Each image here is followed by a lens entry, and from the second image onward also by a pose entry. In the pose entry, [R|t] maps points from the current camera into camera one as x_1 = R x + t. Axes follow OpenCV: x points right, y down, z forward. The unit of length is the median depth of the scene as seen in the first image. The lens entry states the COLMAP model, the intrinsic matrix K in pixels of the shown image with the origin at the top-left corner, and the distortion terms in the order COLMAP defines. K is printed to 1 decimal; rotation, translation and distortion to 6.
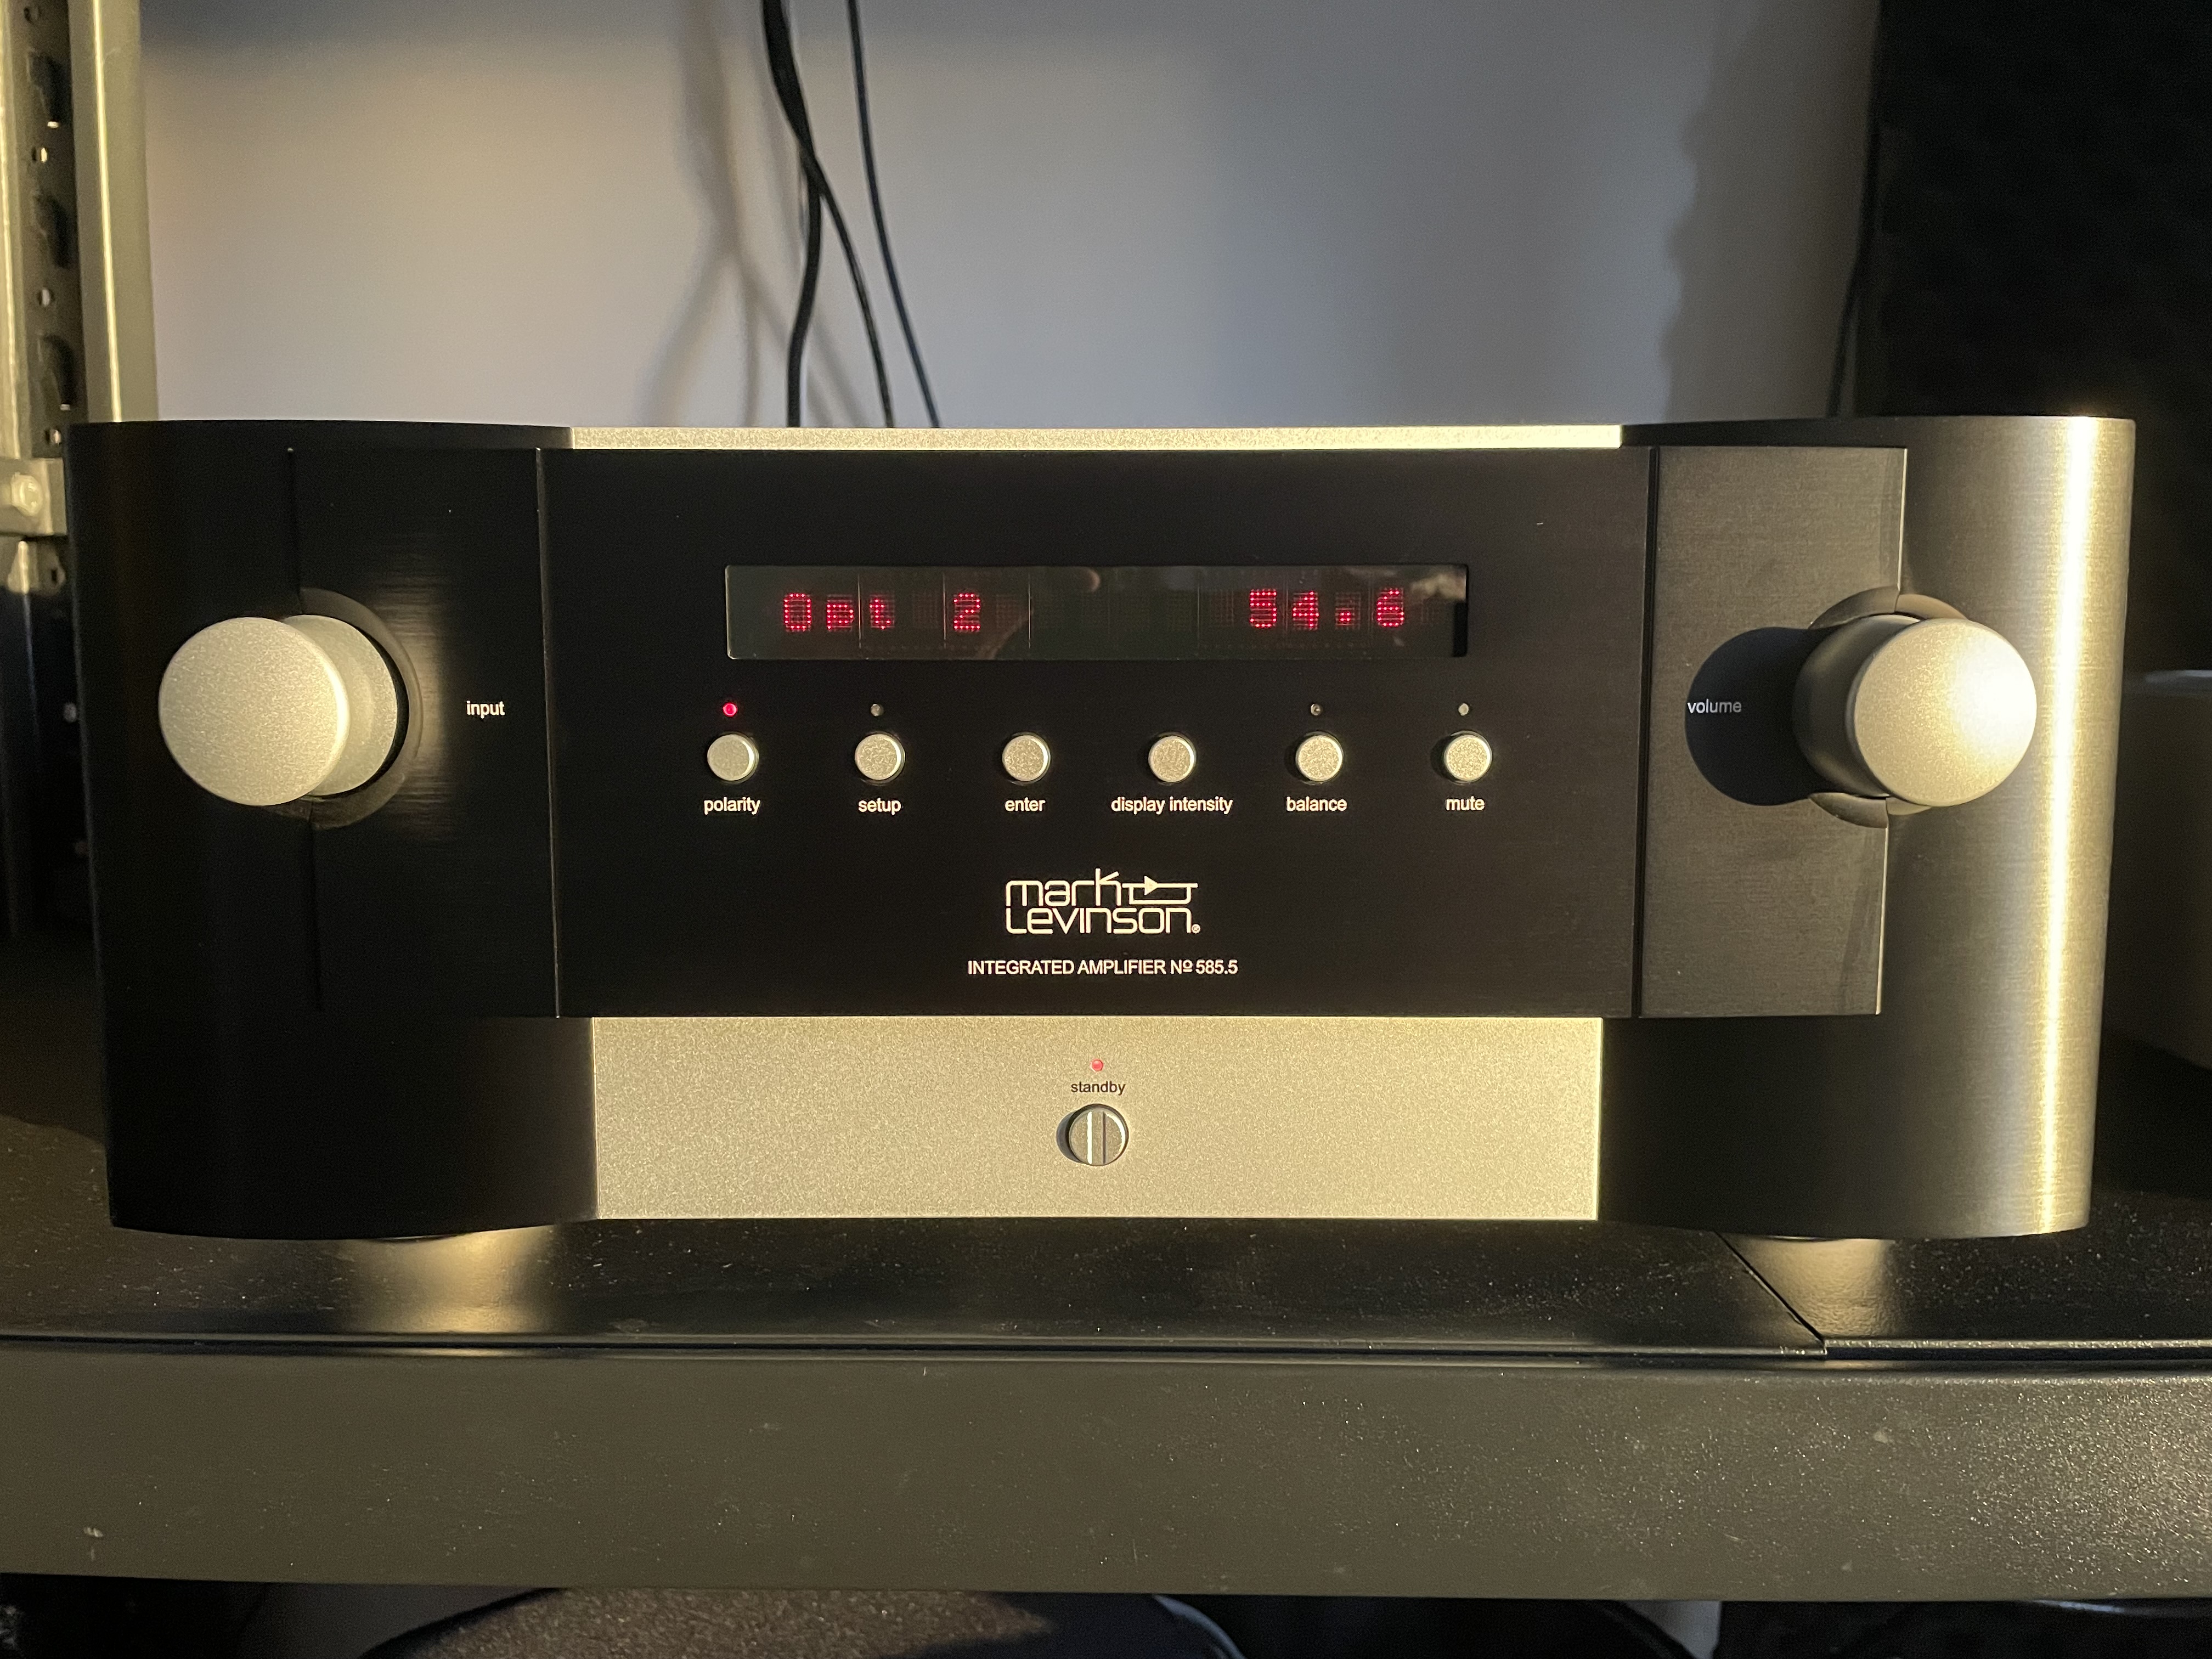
lens RADIAL K [[1695.1, 0, 1096.8], [0, 1695.1, 800.2], [0, 0, 1]] dist [0.058629, -0.094528]
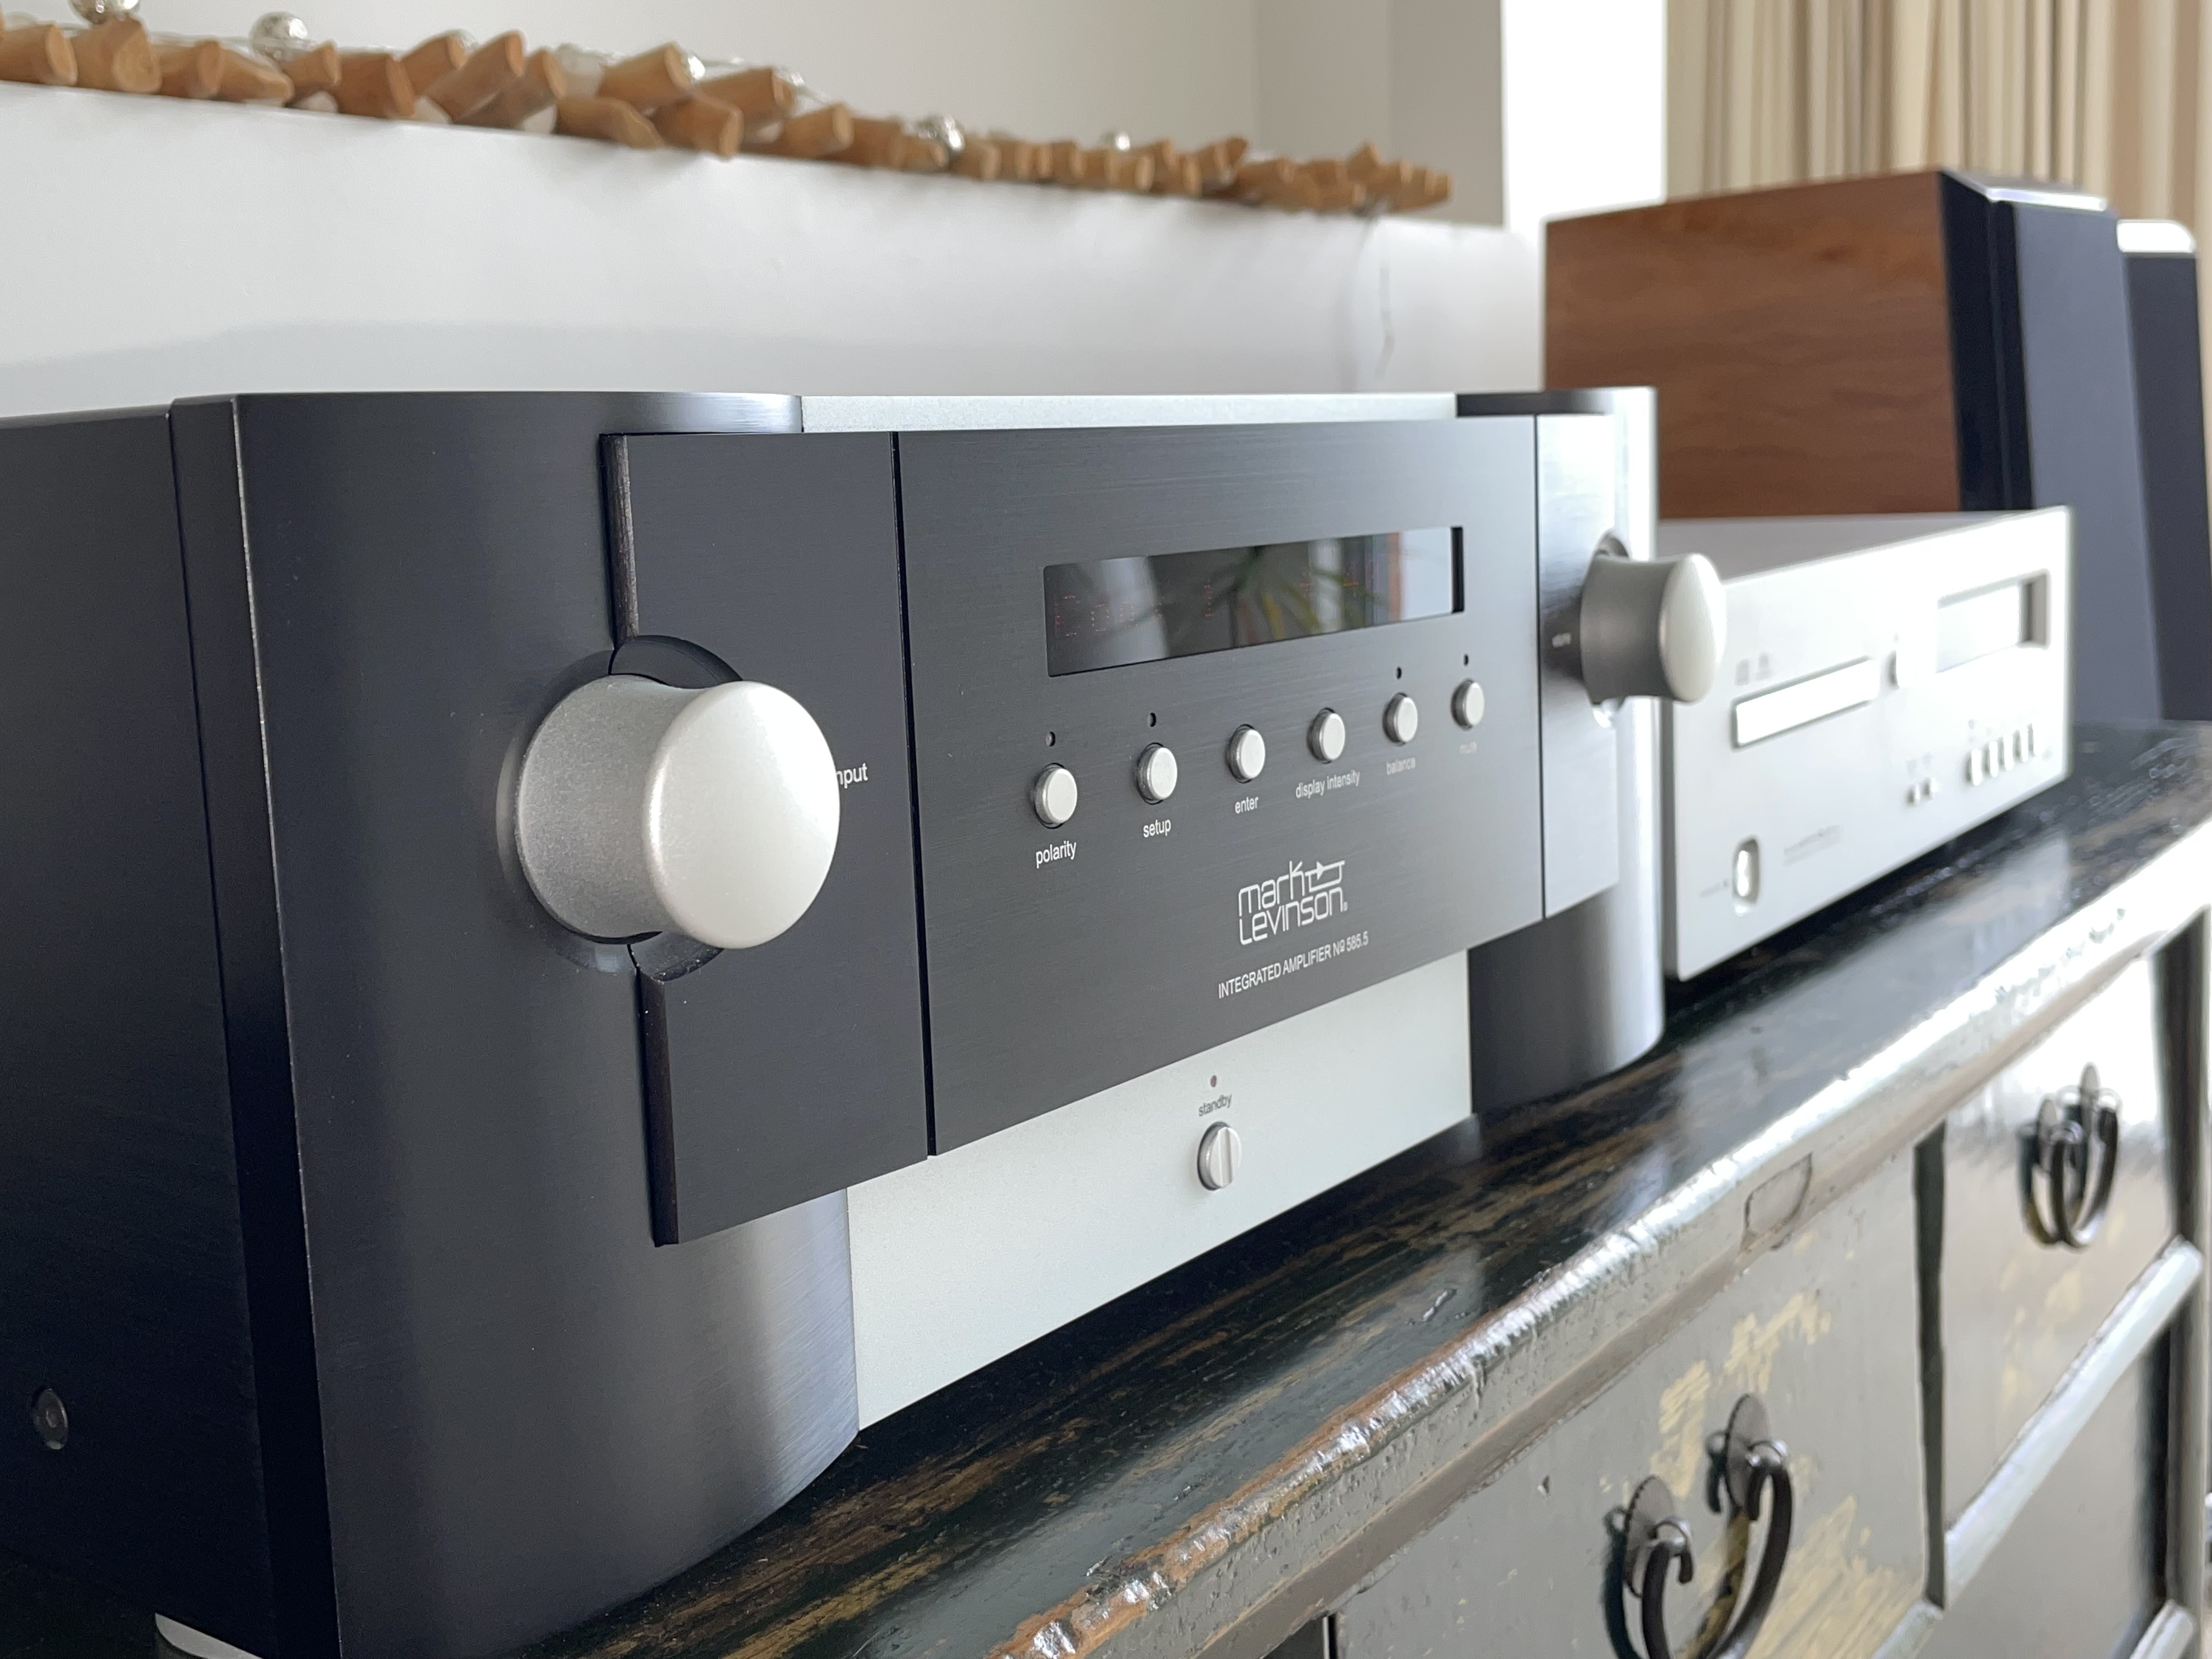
lens RADIAL K [[2403.5, 0, 1100.0], [0, 2403.5, 764.5], [0, 0, 1]] dist [0.026308, 0.000000]
pose [[0.587620, -0.122487, 0.799812, -1.129894], [0.125851, 0.990282, 0.059194, -0.106066], [-0.799290, 0.065874, 0.597324, 0.276098]]
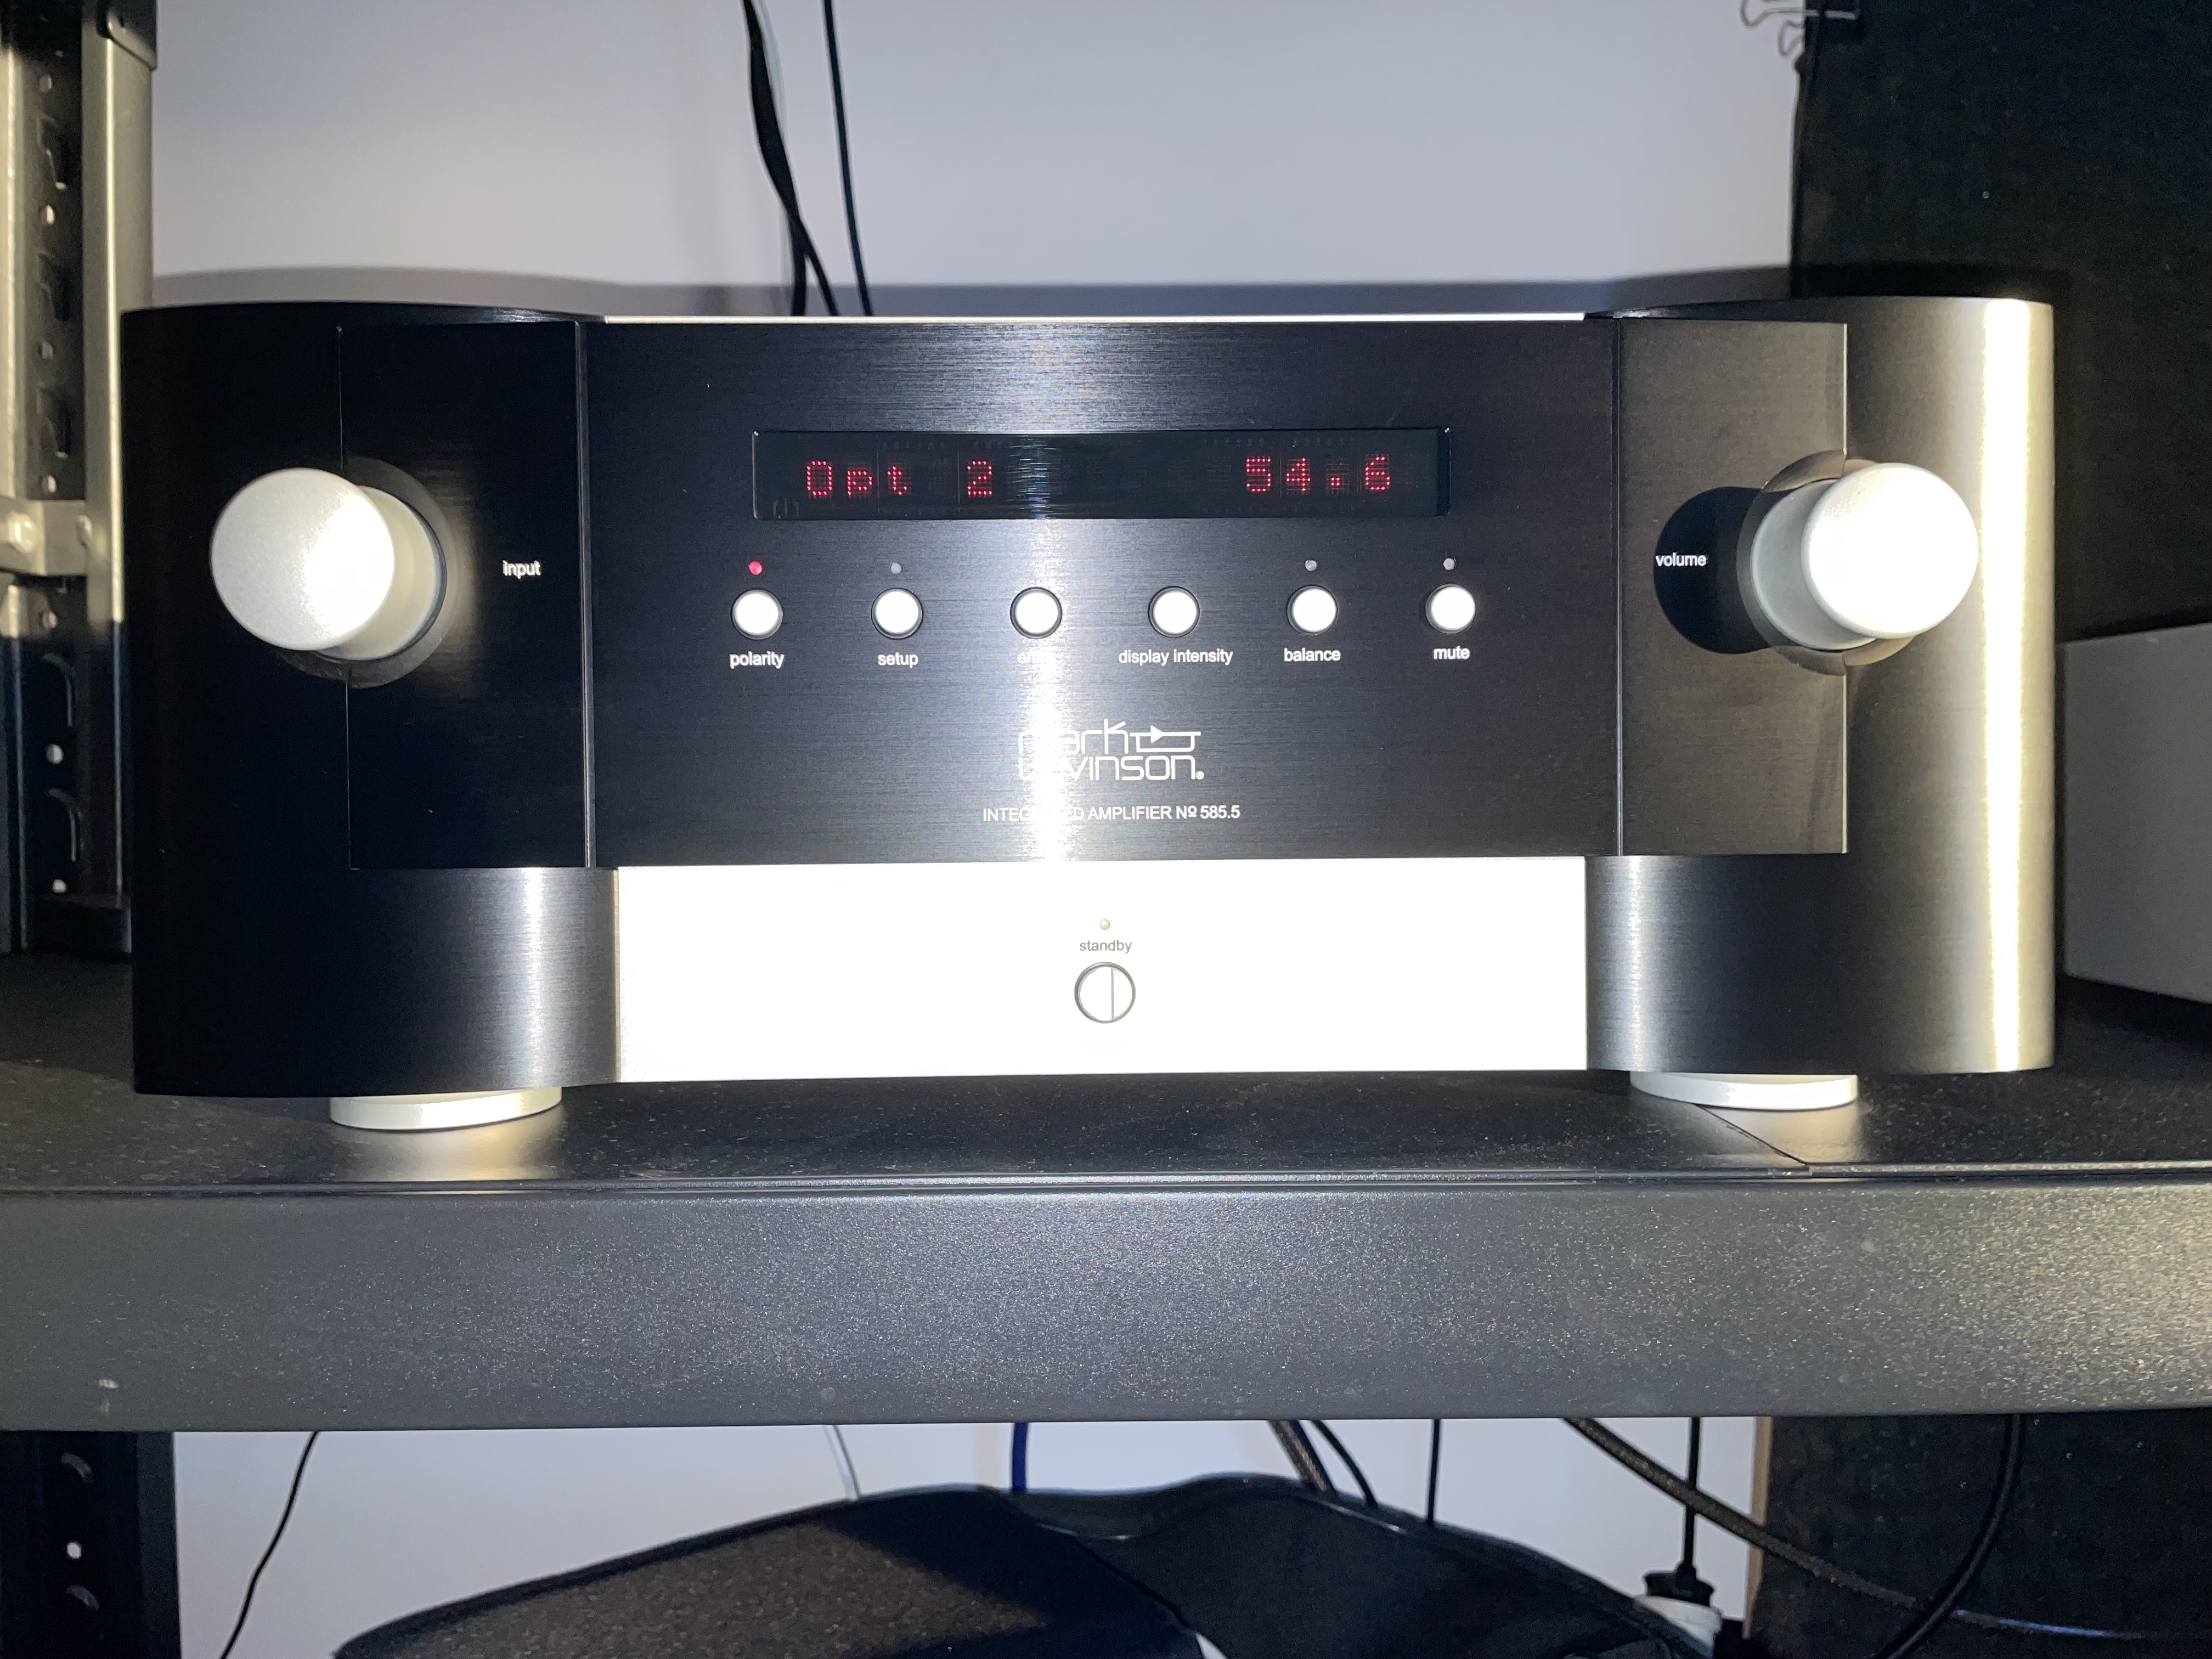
lens RADIAL K [[1695.1, 0, 1101.3], [0, 1695.1, 807.0], [0, 0, 1]] dist [0.058629, -0.094528]
pose [[0.999570, -0.009115, 0.027873, -0.032044], [0.011446, 0.996346, -0.084640, 0.183593], [-0.026999, 0.084922, 0.996022, -0.042268]]
